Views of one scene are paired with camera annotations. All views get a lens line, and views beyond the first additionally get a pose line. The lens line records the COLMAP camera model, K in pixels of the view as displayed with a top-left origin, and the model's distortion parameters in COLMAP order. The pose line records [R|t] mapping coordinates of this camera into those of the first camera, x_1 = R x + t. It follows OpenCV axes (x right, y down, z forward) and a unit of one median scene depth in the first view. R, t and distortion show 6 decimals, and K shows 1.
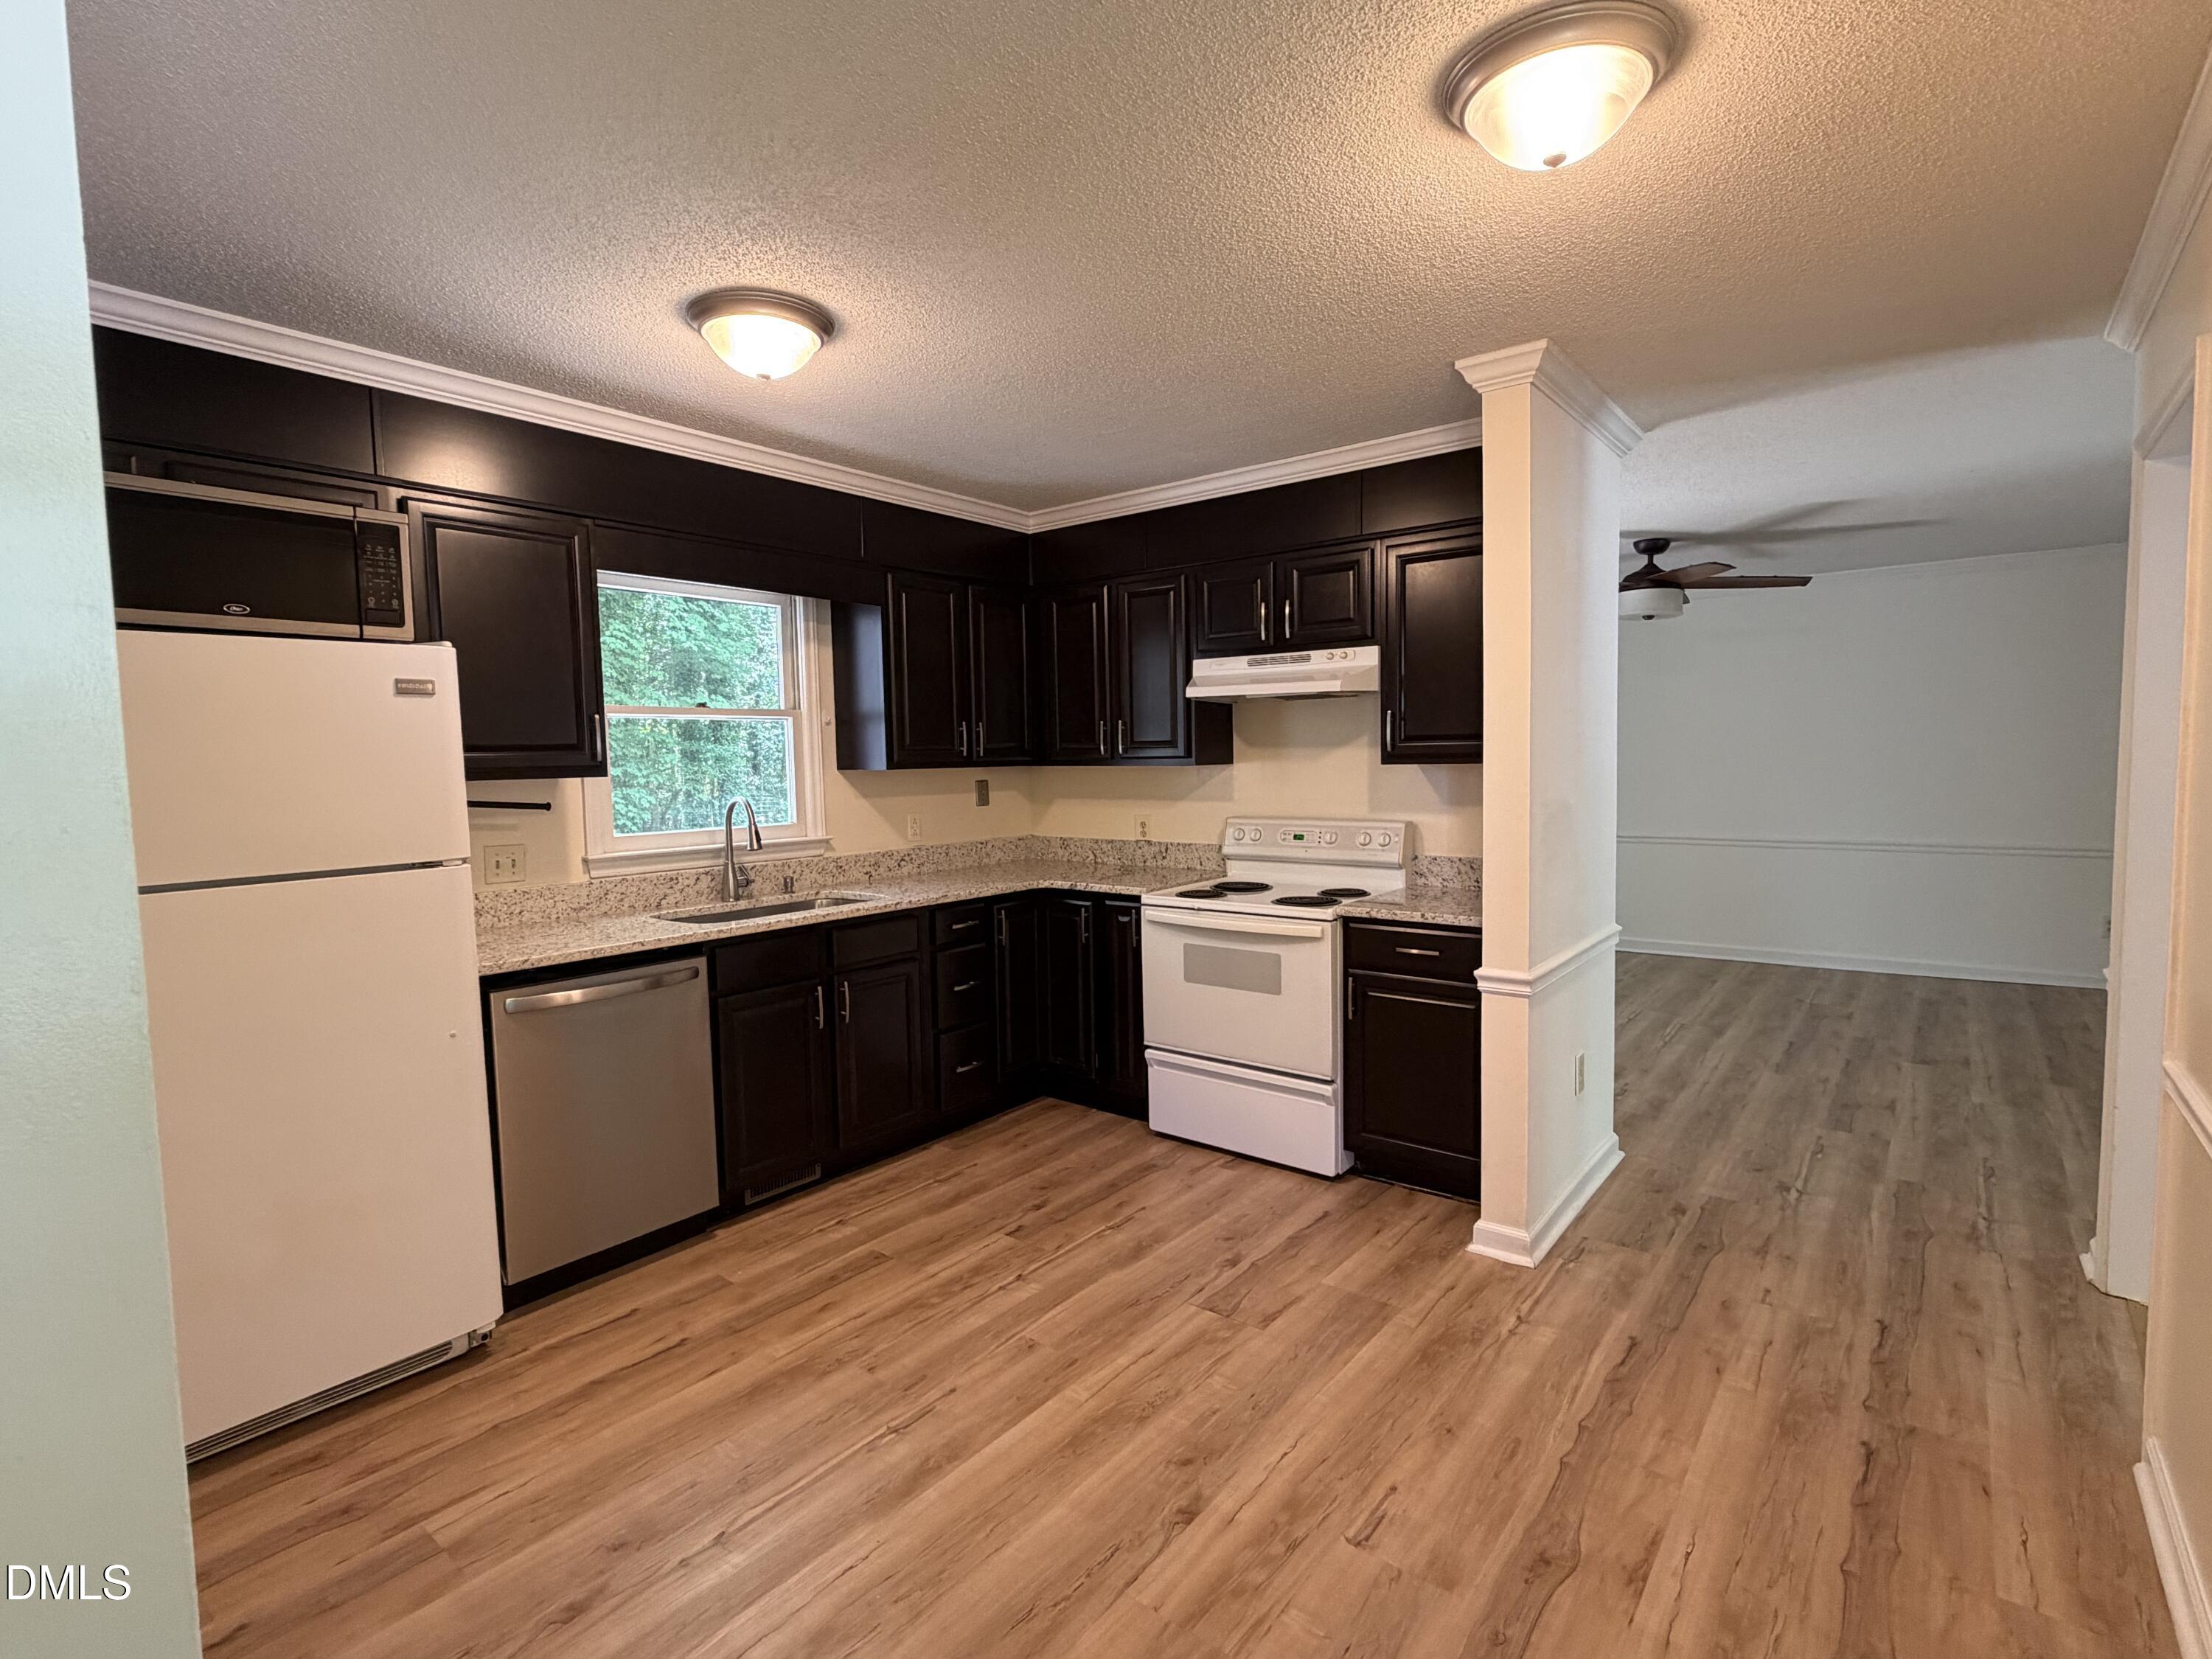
lens RADIAL K [[1051.2, 0, 1107.6], [0, 1051.2, 823.2], [0, 0, 1]] dist [-0.028923, 0.002554]
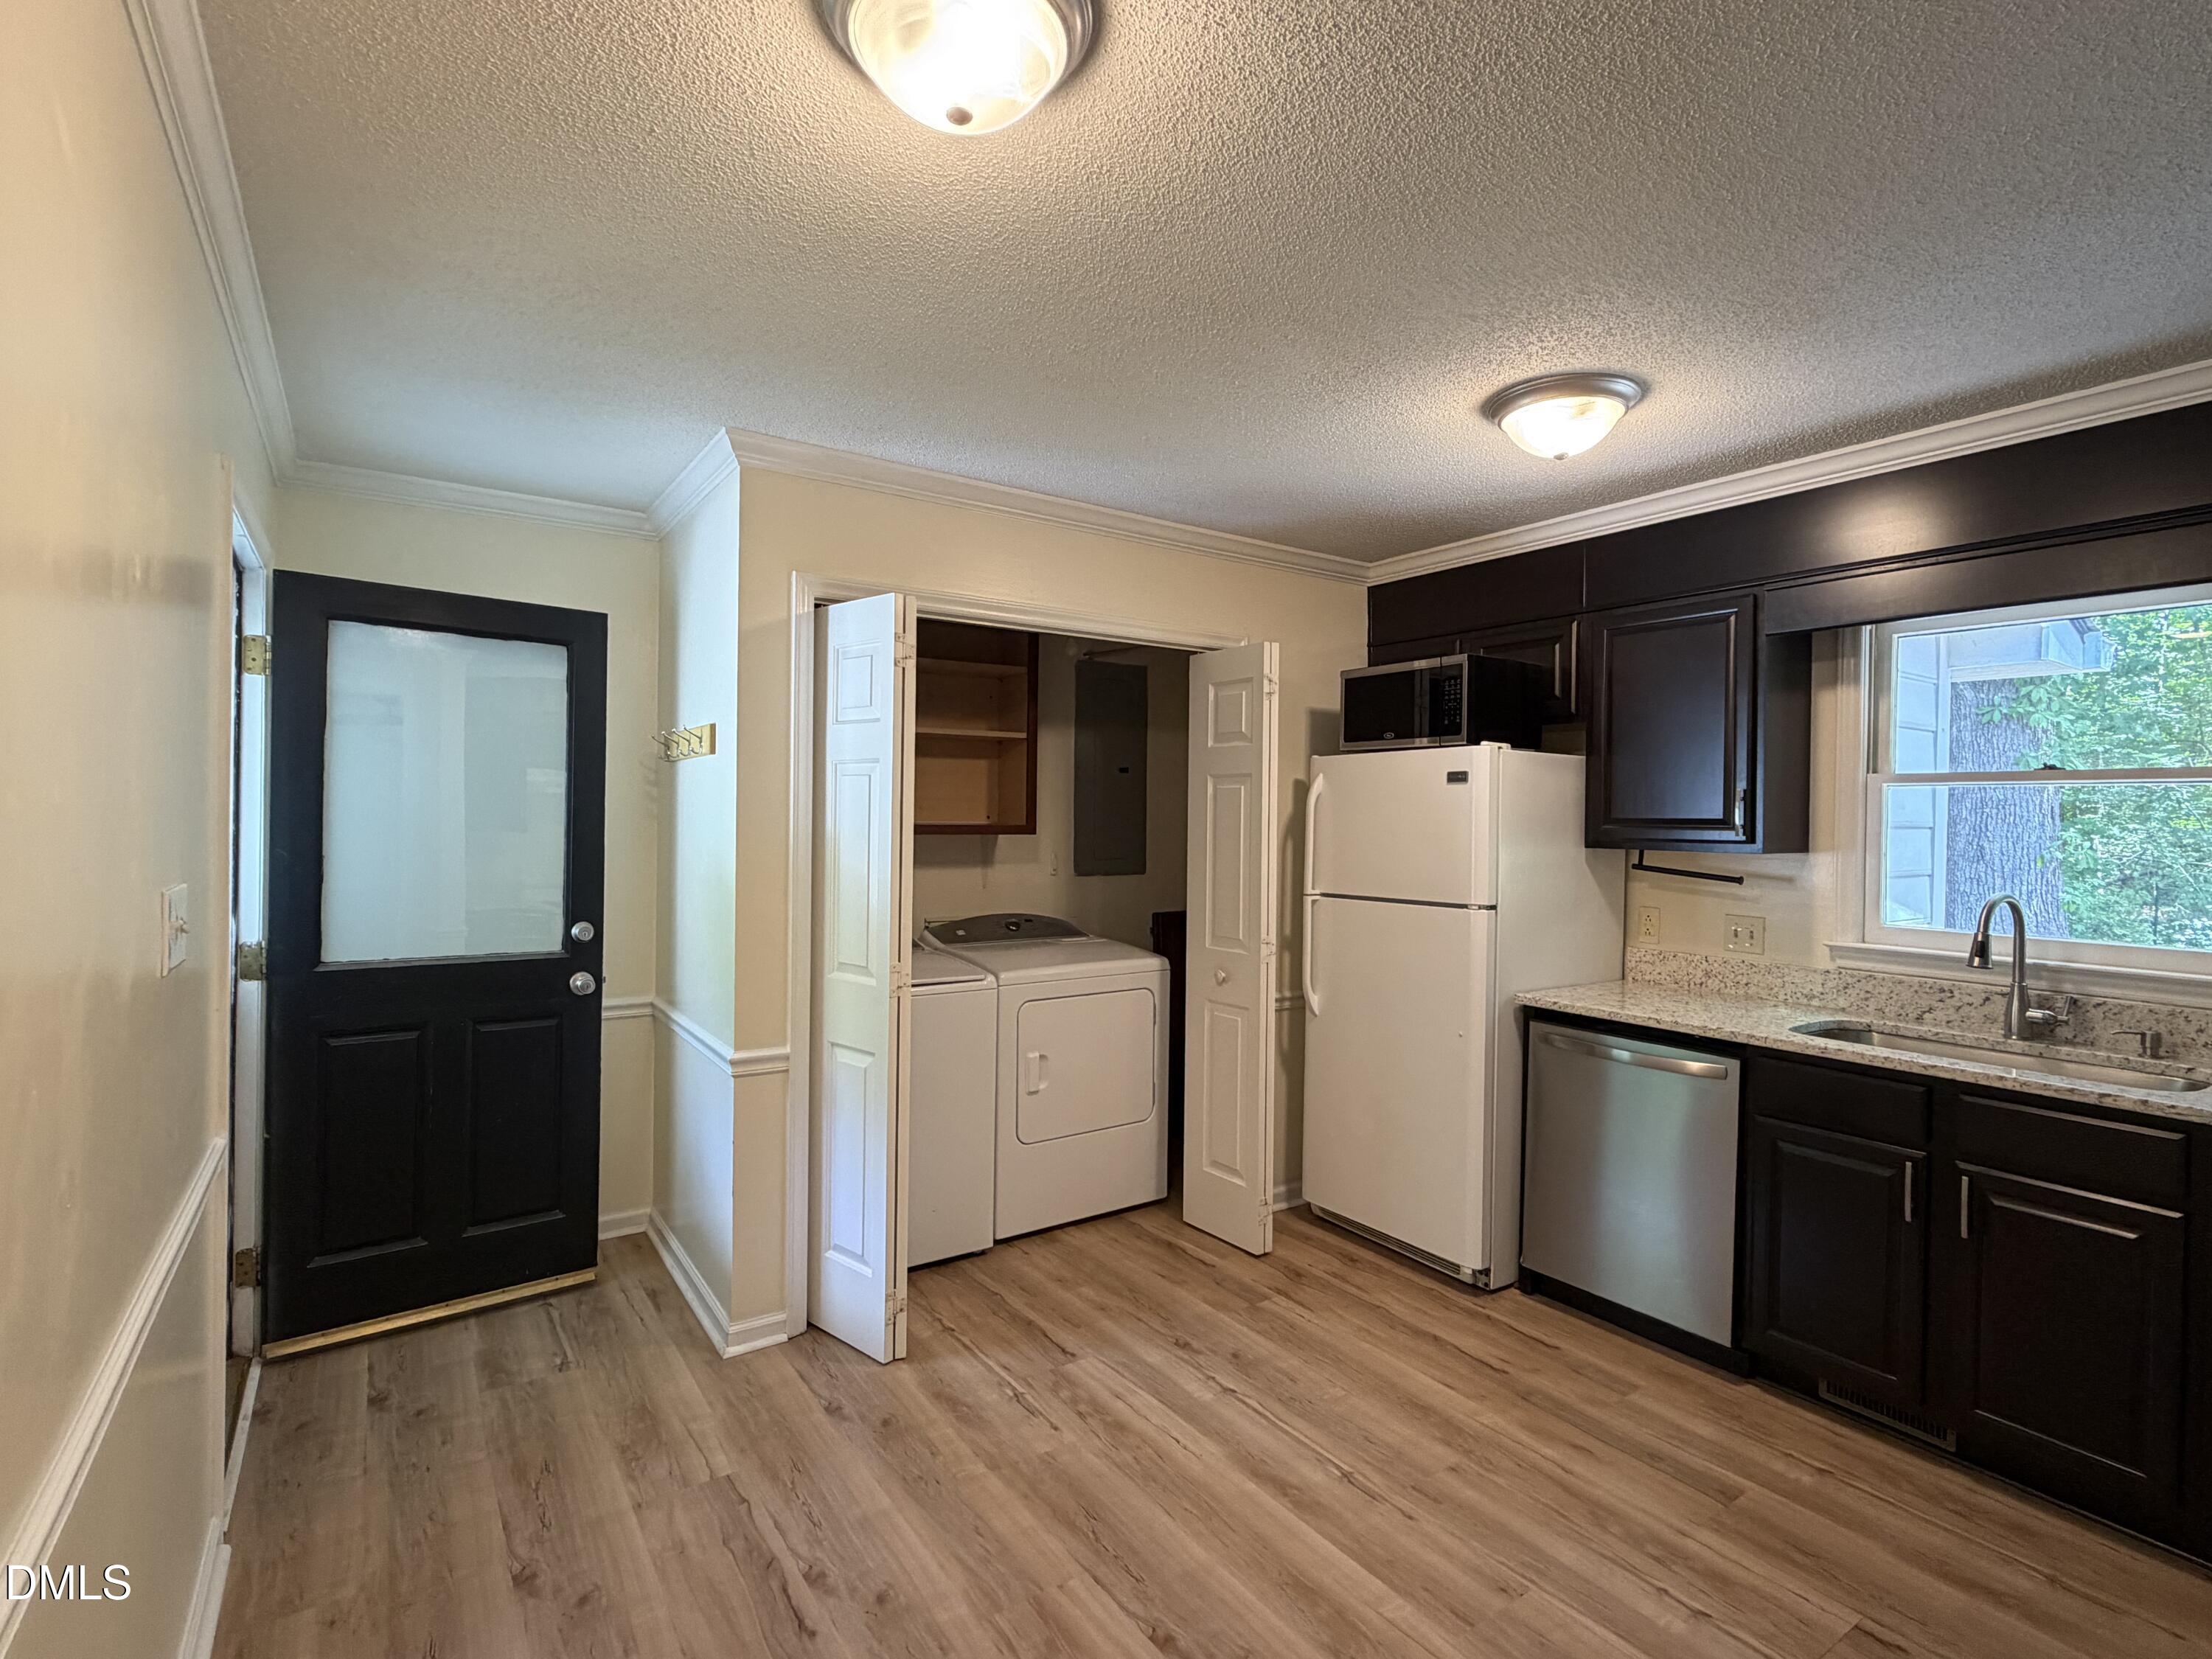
lens RADIAL K [[1051.2, 0, 1103.1], [0, 1051.2, 836.3], [0, 0, 1]] dist [-0.028923, 0.002554]
pose [[-0.312699, 0.027017, -0.949468, 0.775051], [-0.071709, 0.996071, 0.051960, -0.086226], [0.947142, 0.084333, -0.309533, 0.946838]]
